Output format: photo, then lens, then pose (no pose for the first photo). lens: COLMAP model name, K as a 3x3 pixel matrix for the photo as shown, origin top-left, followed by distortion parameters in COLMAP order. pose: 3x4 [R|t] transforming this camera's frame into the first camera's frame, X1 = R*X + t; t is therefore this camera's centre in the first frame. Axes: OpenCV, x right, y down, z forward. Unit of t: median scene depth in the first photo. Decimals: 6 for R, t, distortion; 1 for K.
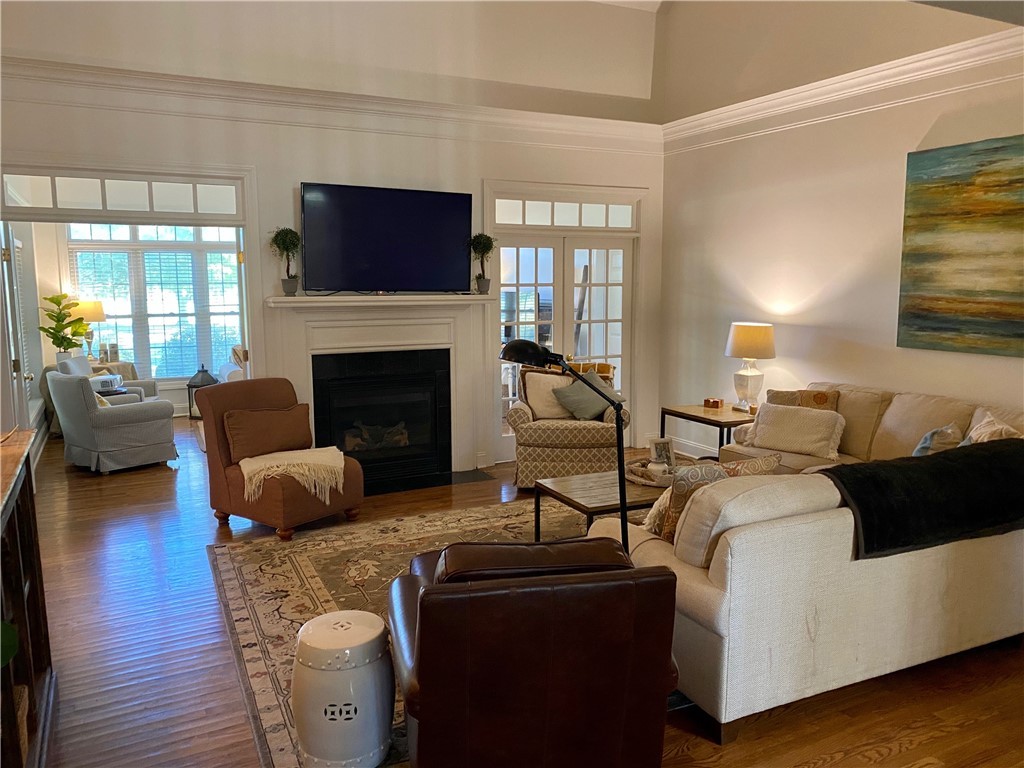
lens RADIAL K [[764.5, 0, 510.9], [0, 764.5, 382.7], [0, 0, 1]] dist [0.016513, 0.003104]
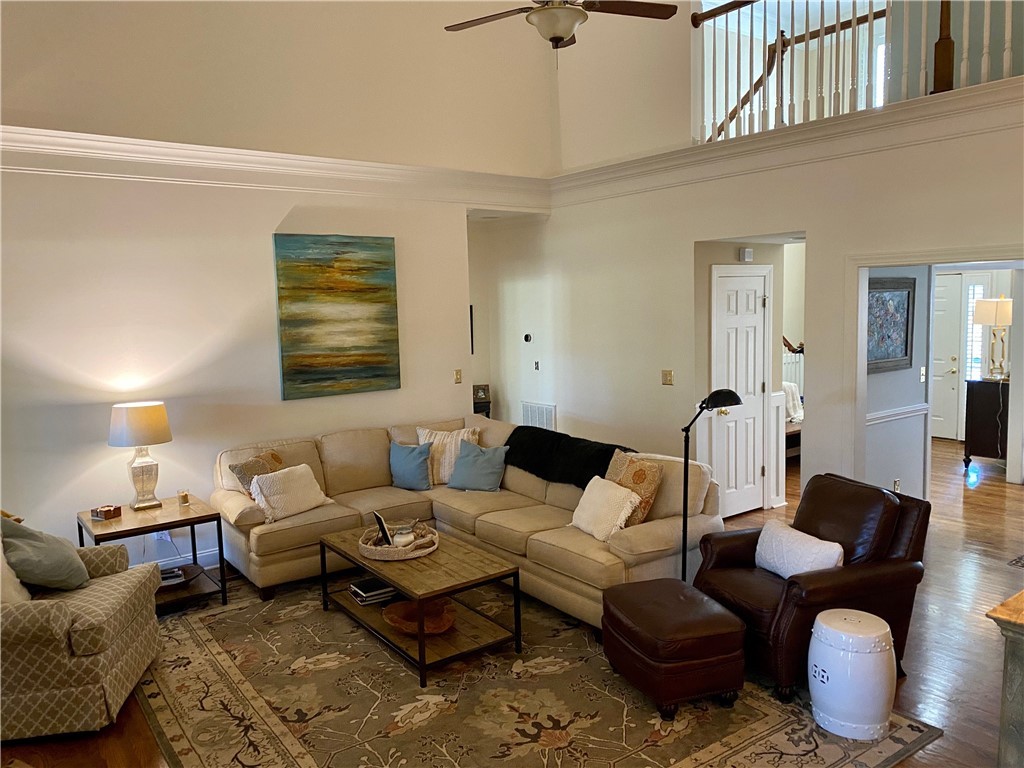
lens RADIAL K [[764.5, 0, 511.0], [0, 764.5, 383.6], [0, 0, 1]] dist [0.016513, 0.003104]
pose [[-0.169688, -0.092212, 0.981174, -0.706831], [0.166776, 0.978566, 0.120810, -0.162054], [-0.971284, 0.184136, -0.150672, 0.890895]]
